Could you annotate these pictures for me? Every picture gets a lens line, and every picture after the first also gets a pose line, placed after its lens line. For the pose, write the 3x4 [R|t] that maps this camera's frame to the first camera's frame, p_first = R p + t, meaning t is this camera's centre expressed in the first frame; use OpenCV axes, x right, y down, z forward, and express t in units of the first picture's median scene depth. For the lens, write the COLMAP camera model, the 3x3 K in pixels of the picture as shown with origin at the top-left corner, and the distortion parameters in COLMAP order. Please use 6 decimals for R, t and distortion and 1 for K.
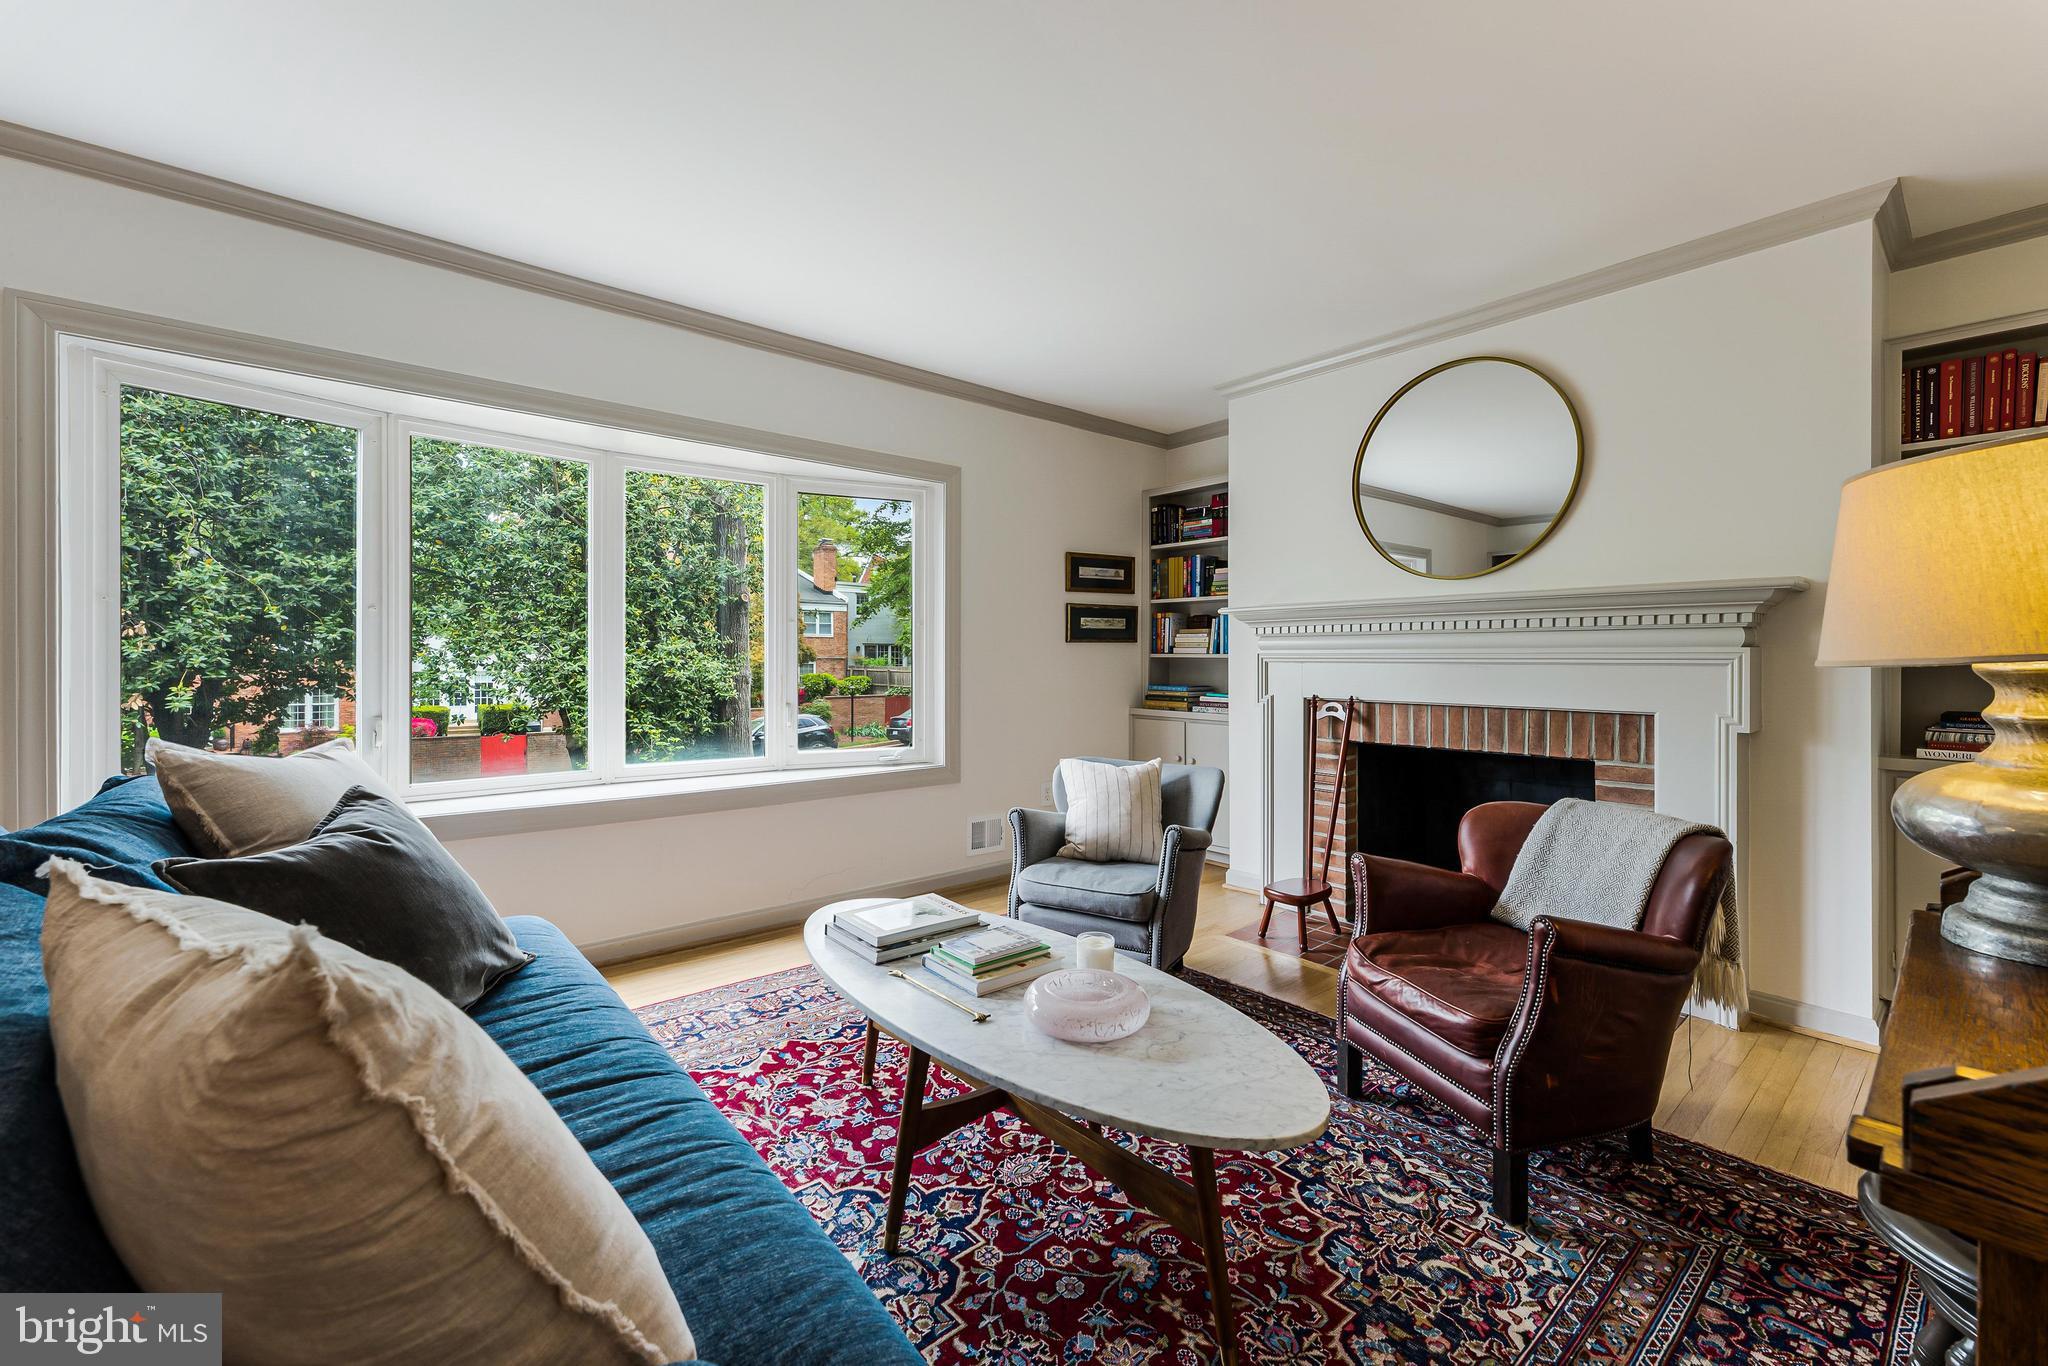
lens RADIAL K [[834.8, 0, 1004.0], [0, 834.8, 659.0], [0, 0, 1]] dist [0.001869, -0.000052]
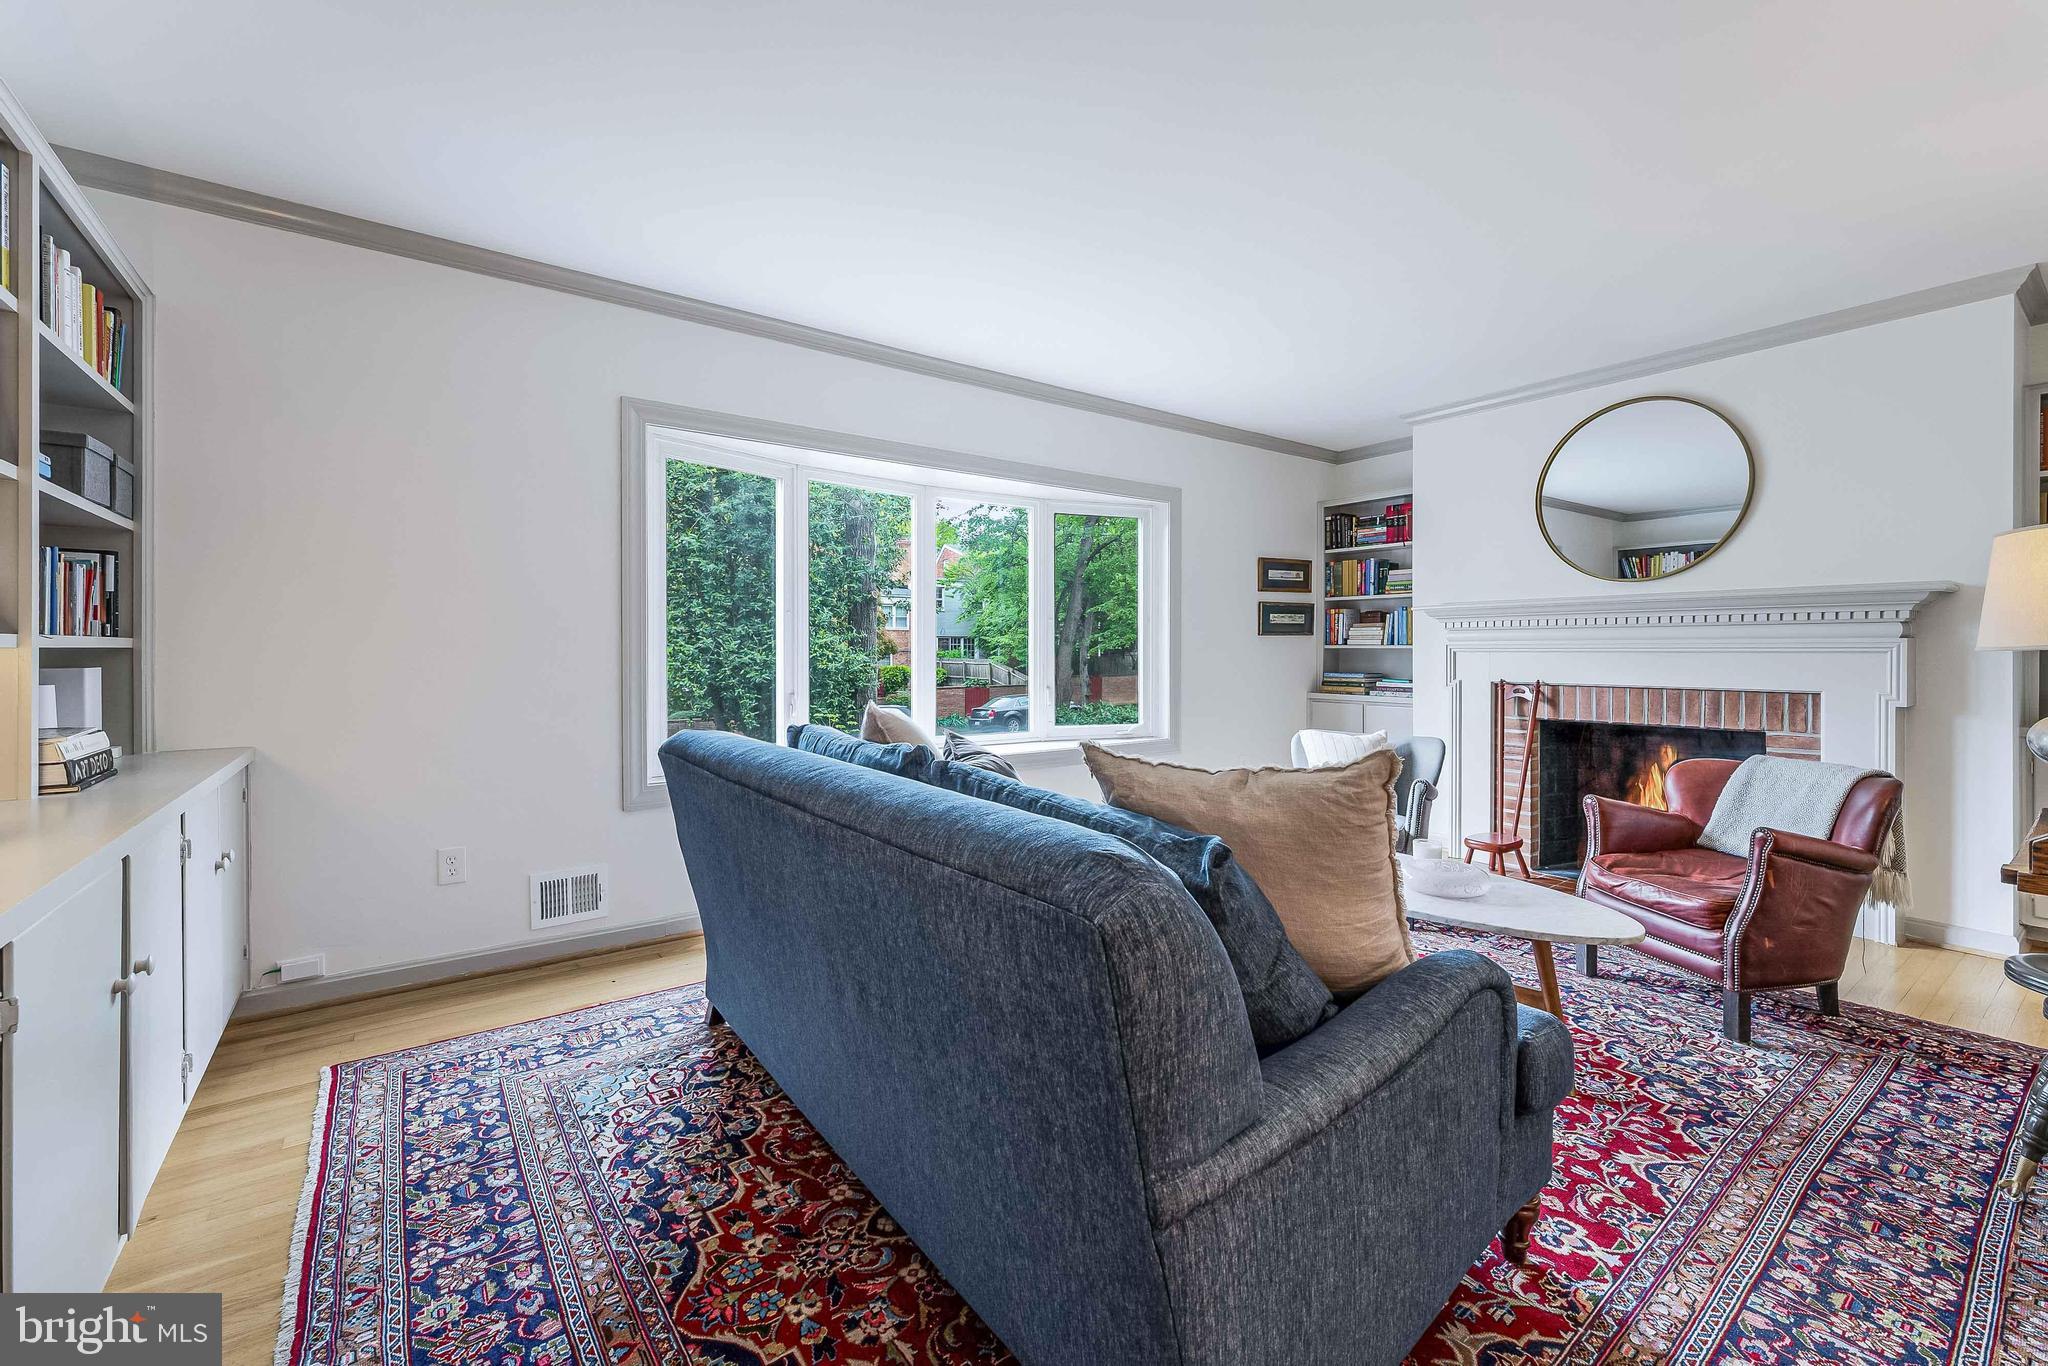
lens RADIAL K [[834.8, 0, 1007.5], [0, 834.8, 654.9], [0, 0, 1]] dist [0.001869, -0.000052]
pose [[0.997361, -0.001759, -0.072586, -0.307875], [0.002049, 0.999990, 0.003921, 0.003061], [0.072578, -0.004060, 0.997354, -0.295932]]
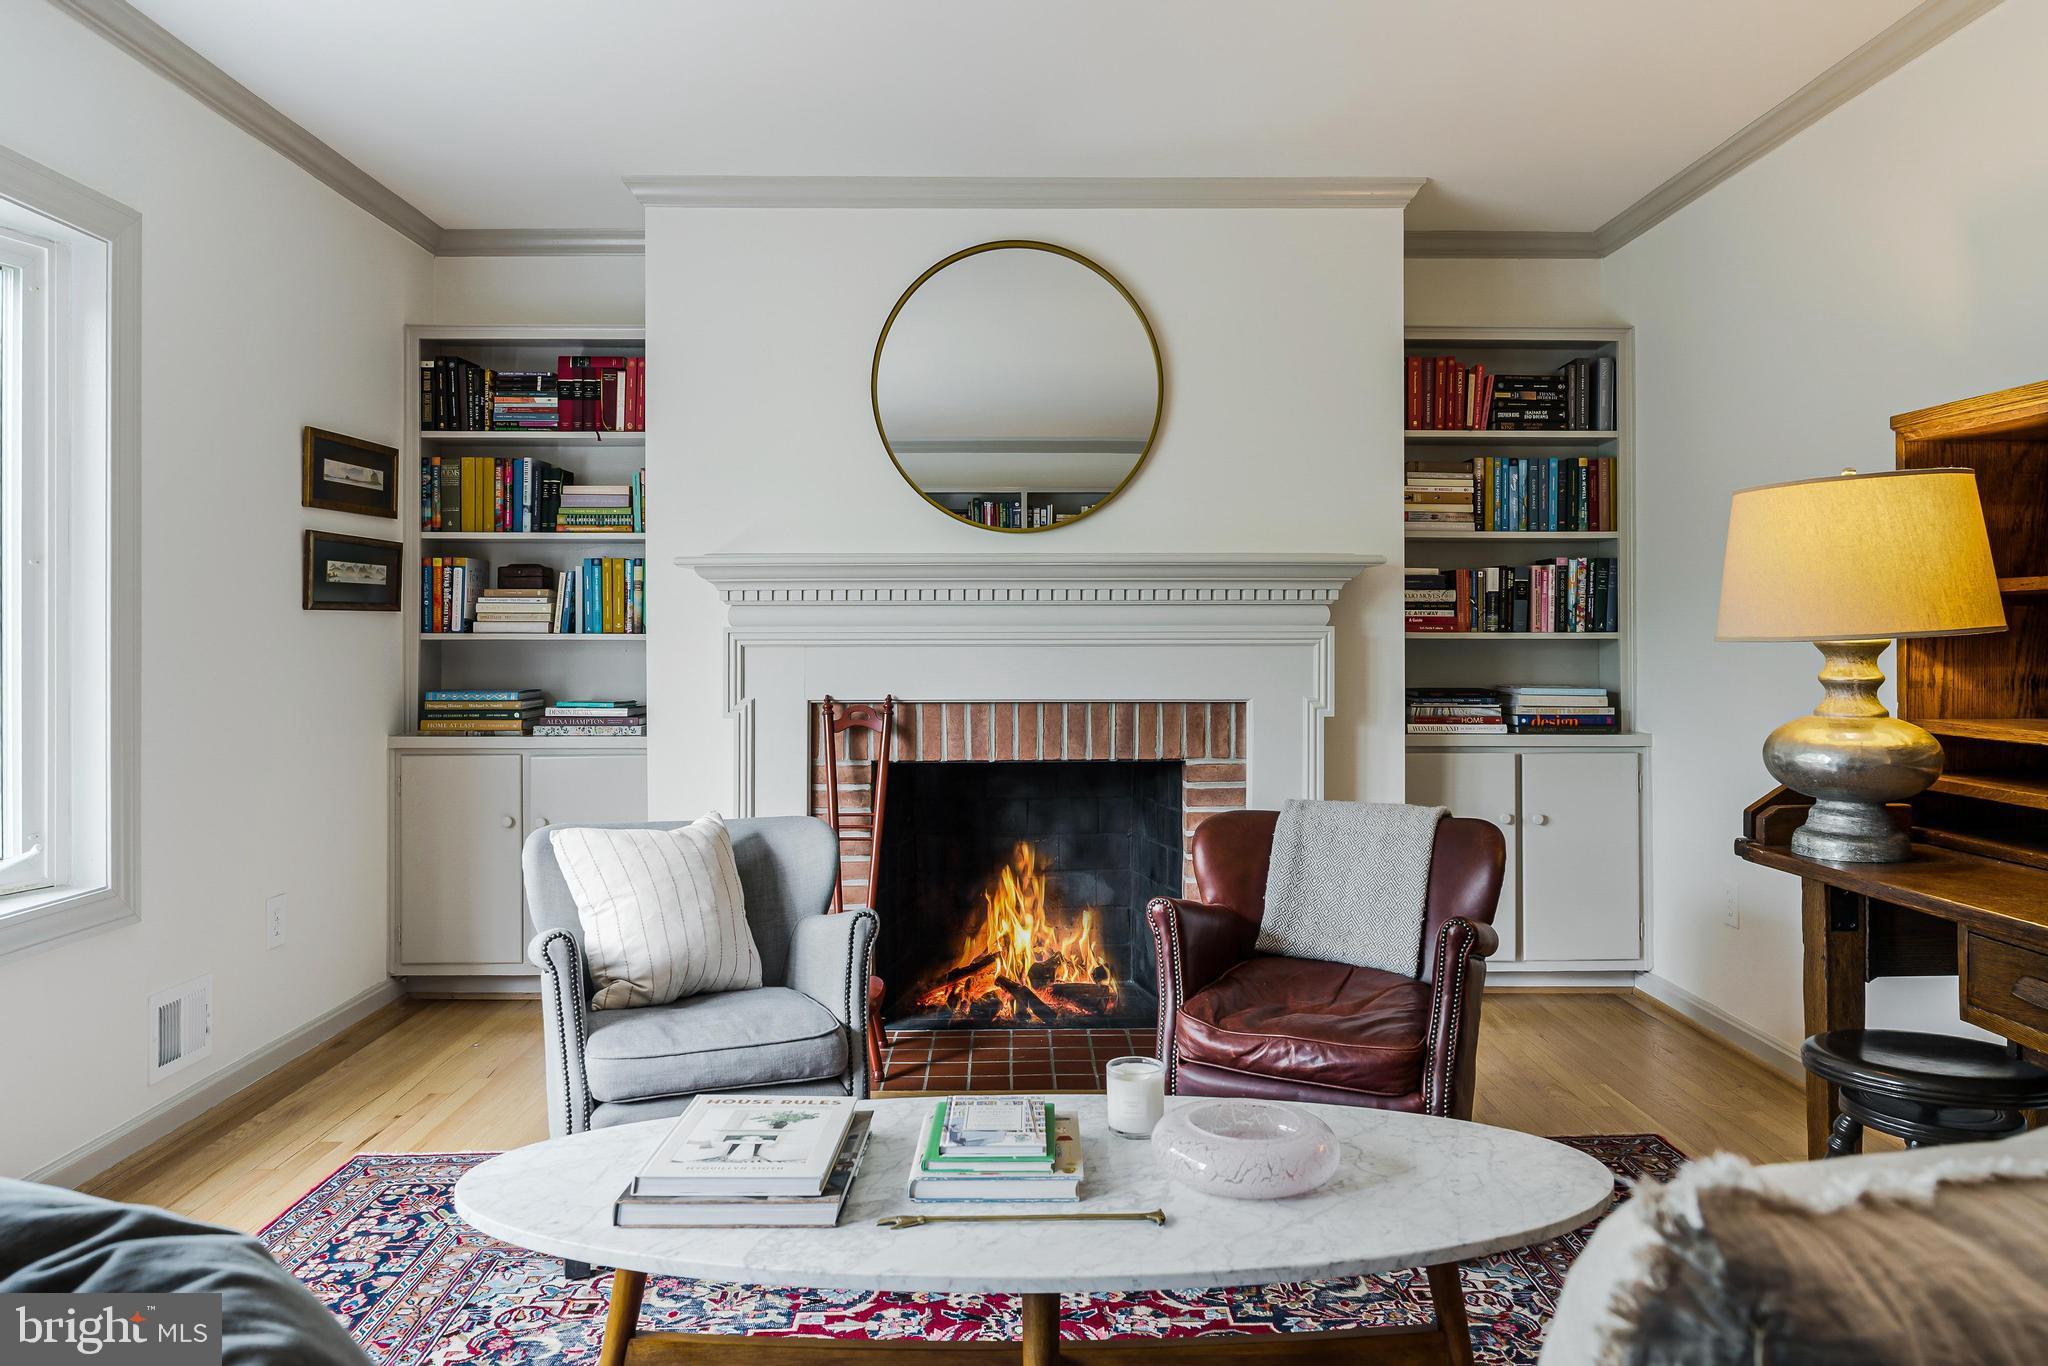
lens RADIAL K [[1399.2, 0, 1067.7], [0, 1399.2, 632.1], [0, 0, 1]] dist [-0.003883, 0.000353]
pose [[0.622420, 0.001820, 0.782681, -0.472869], [0.005034, 0.999967, -0.006328, 0.001541], [-0.782667, 0.007879, 0.622391, 0.217282]]
